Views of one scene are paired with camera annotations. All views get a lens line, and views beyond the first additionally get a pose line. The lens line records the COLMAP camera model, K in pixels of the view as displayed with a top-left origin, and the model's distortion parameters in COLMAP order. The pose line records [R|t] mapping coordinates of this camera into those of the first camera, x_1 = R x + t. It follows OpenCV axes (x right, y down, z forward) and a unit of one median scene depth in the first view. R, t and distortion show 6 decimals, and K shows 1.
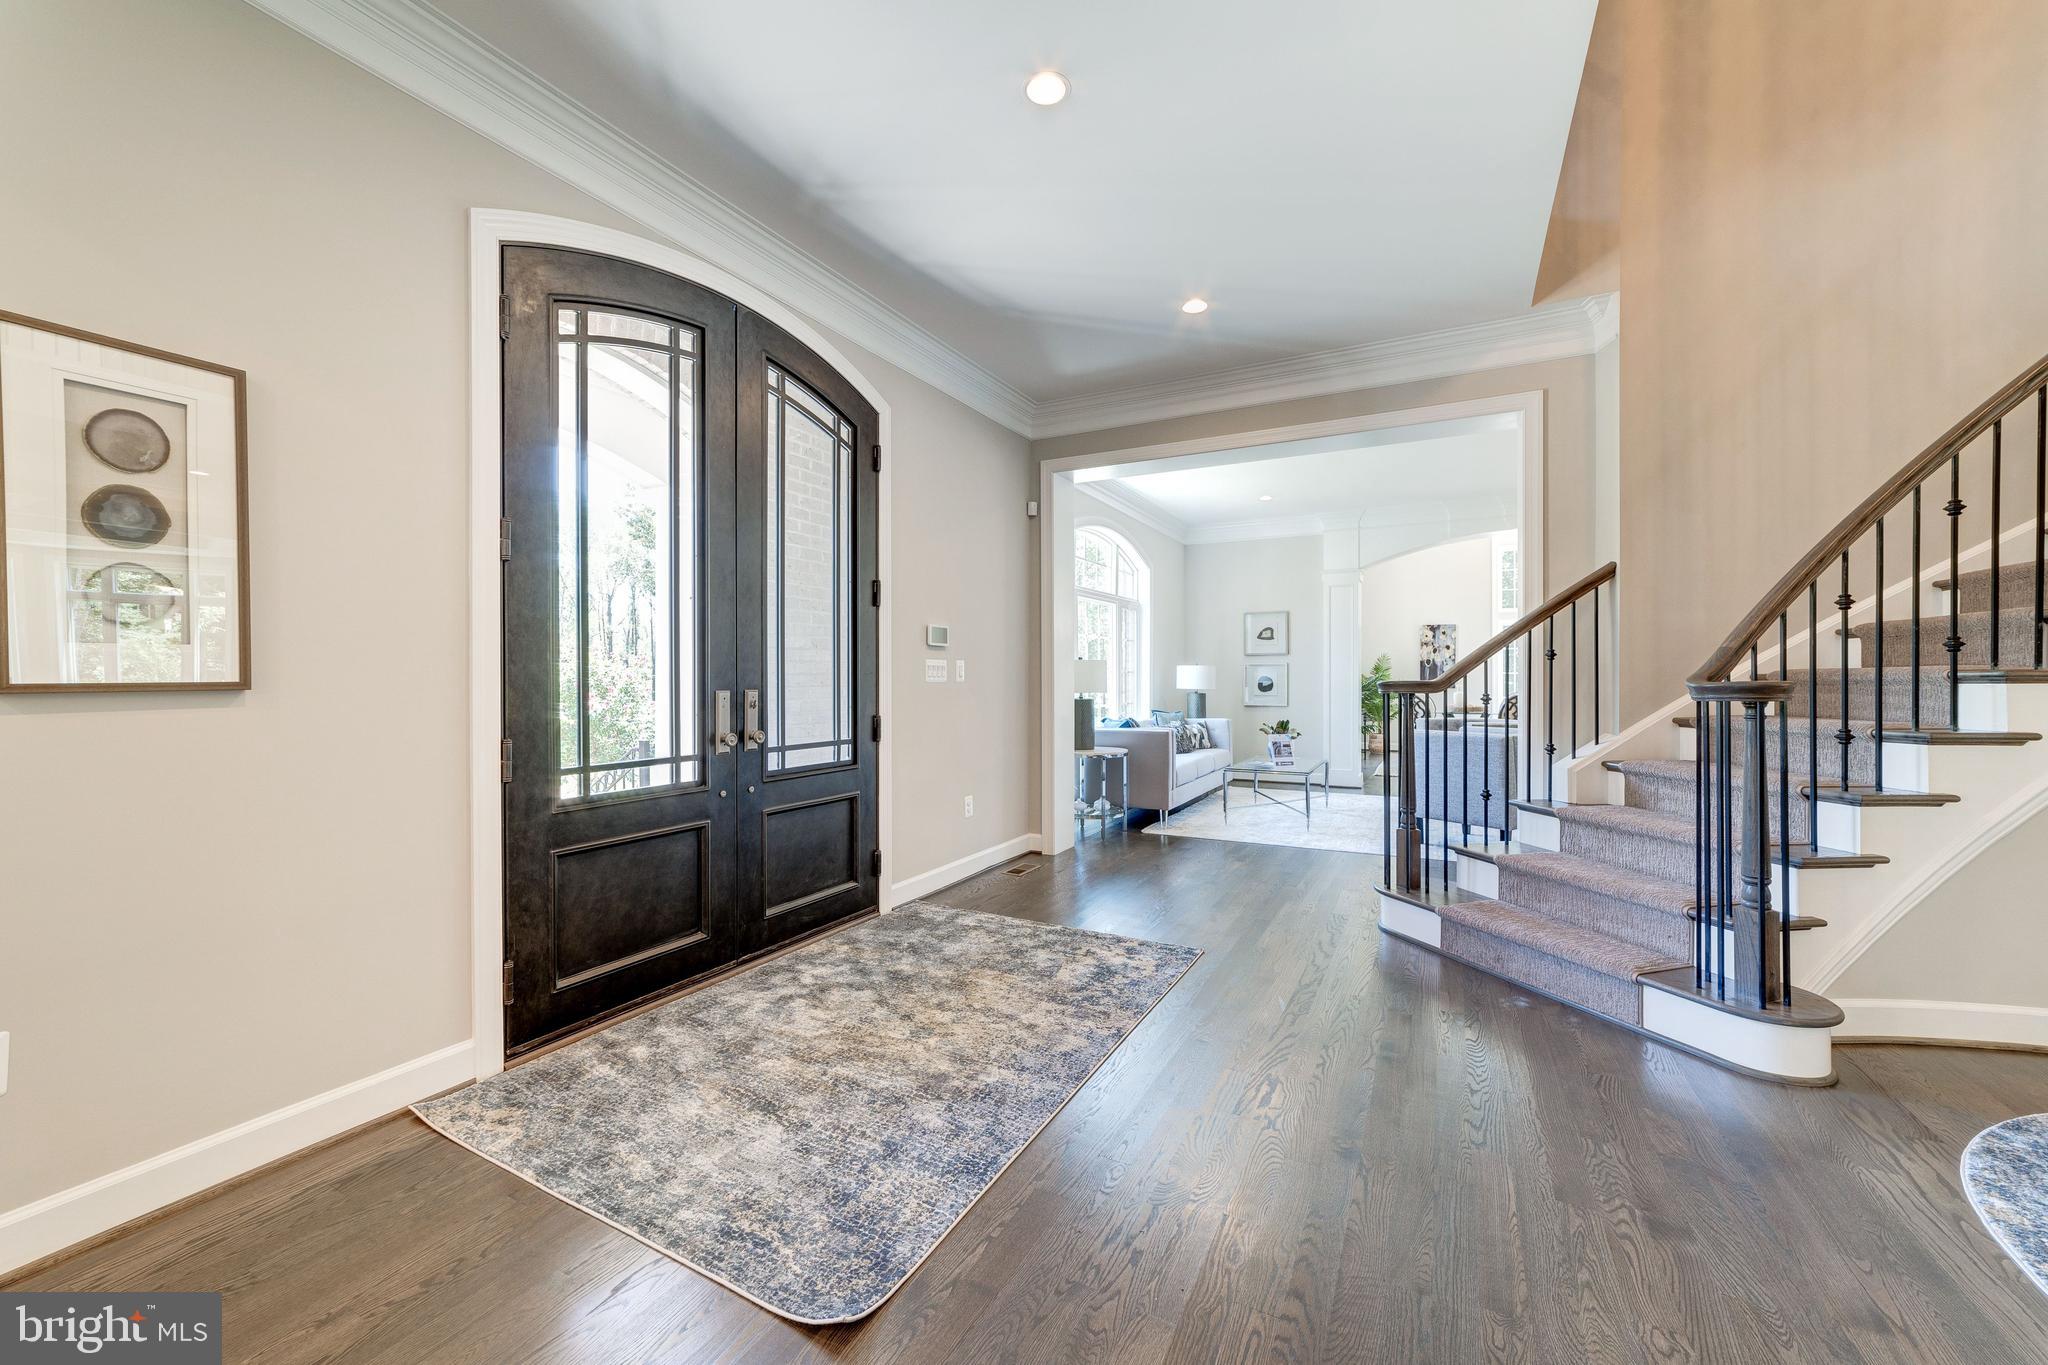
lens RADIAL K [[794.4, 0, 1035.6], [0, 794.4, 668.8], [0, 0, 1]] dist [0.002260, -0.000026]
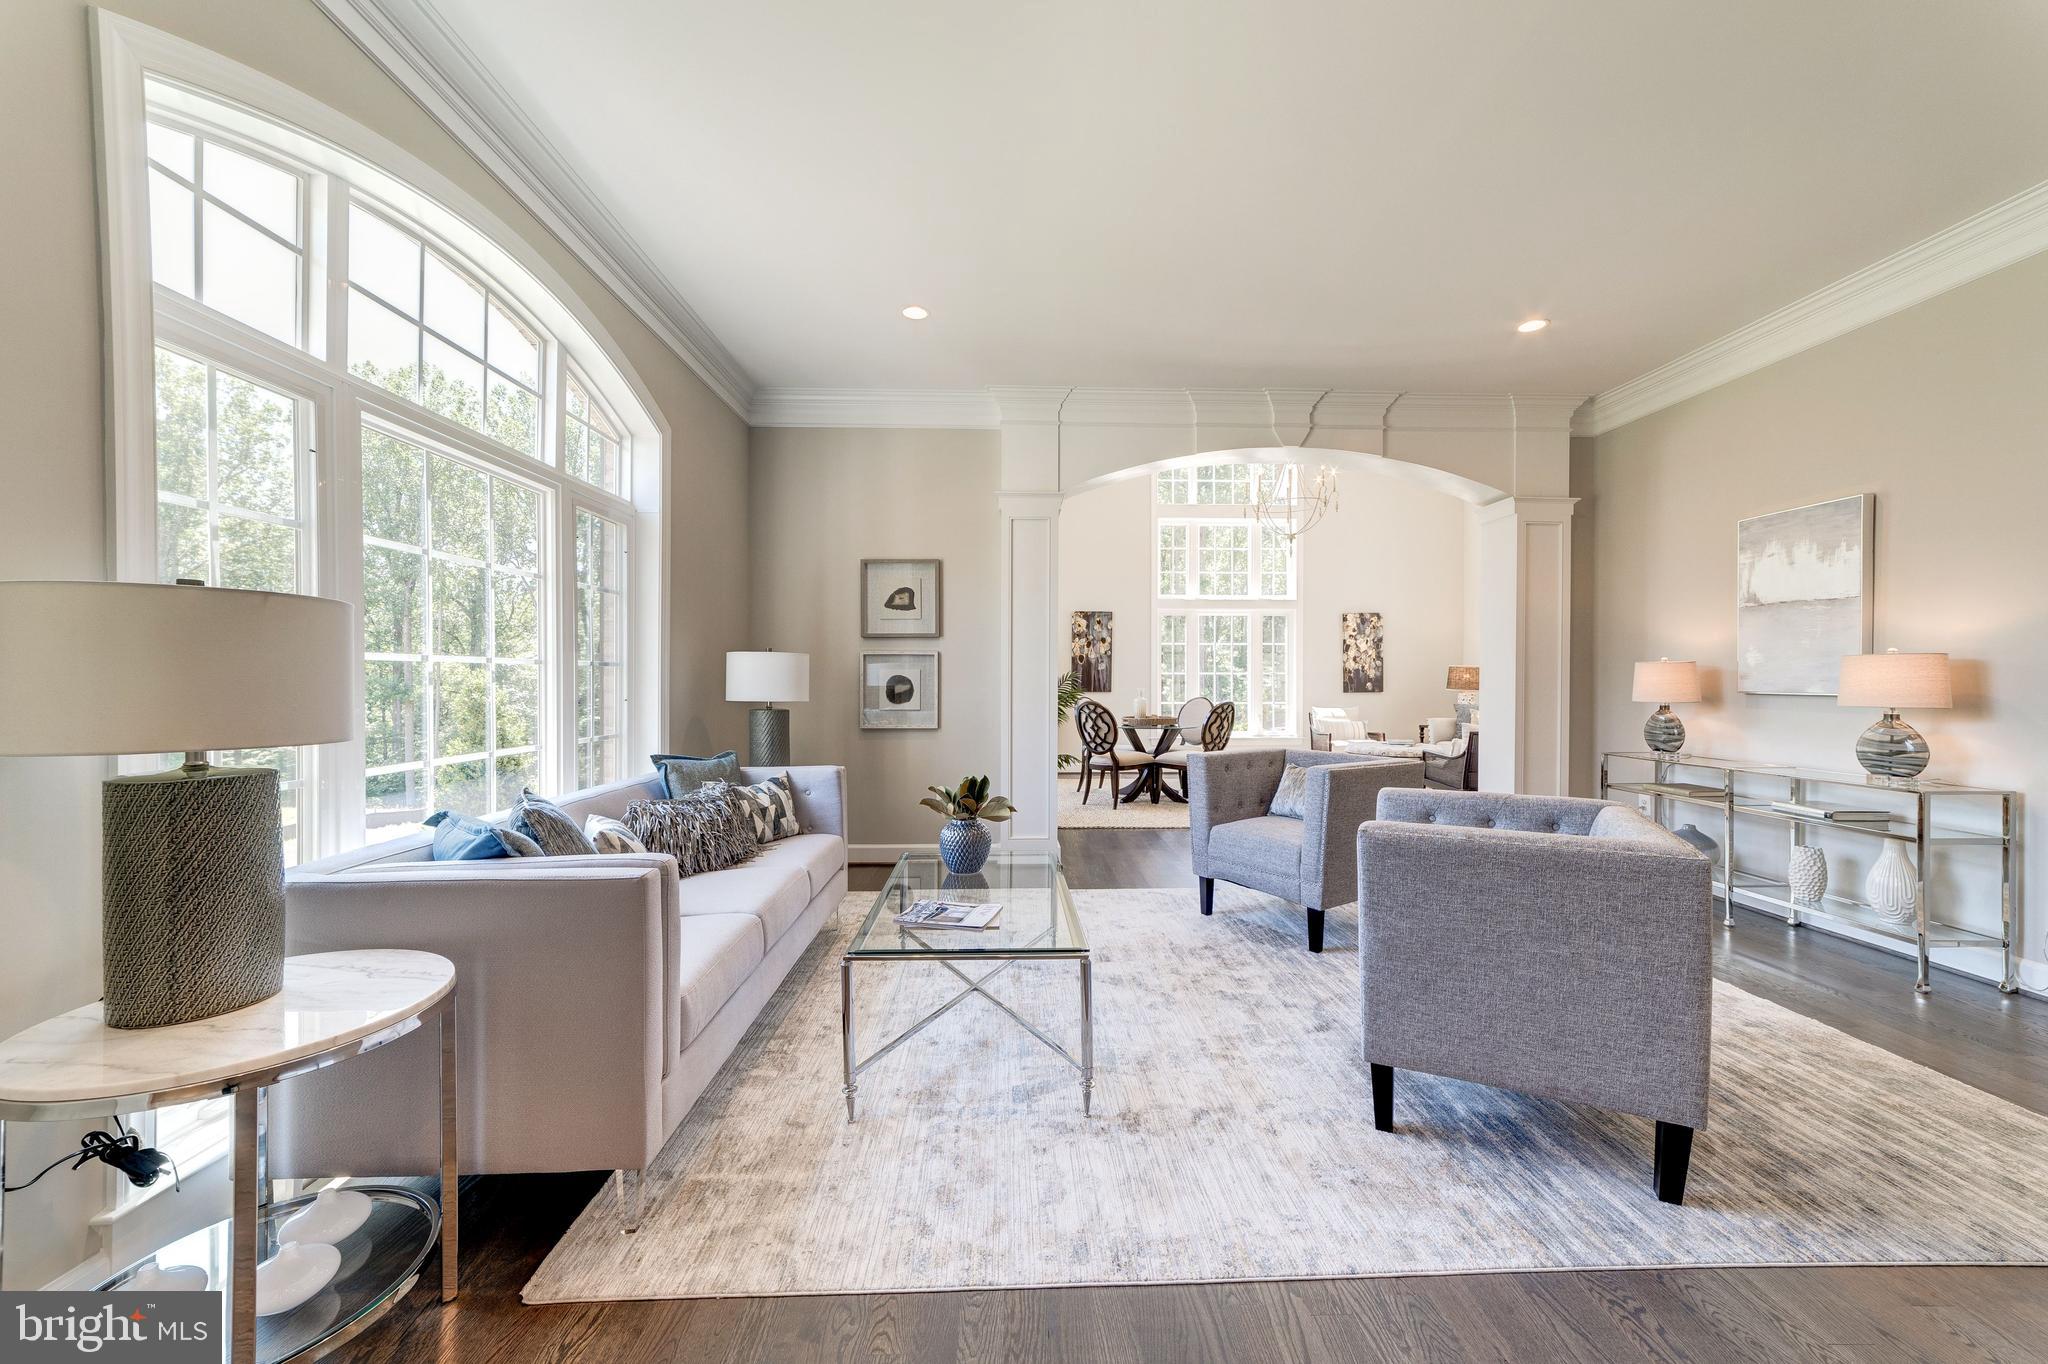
lens RADIAL K [[794.4, 0, 1035.0], [0, 794.4, 683.3], [0, 0, 1]] dist [0.002260, -0.000026]
pose [[0.873750, 0.000031, 0.486376, 0.107660], [-0.008843, 0.999836, 0.015822, 0.006058], [-0.486296, -0.018126, 0.873606, 0.497386]]
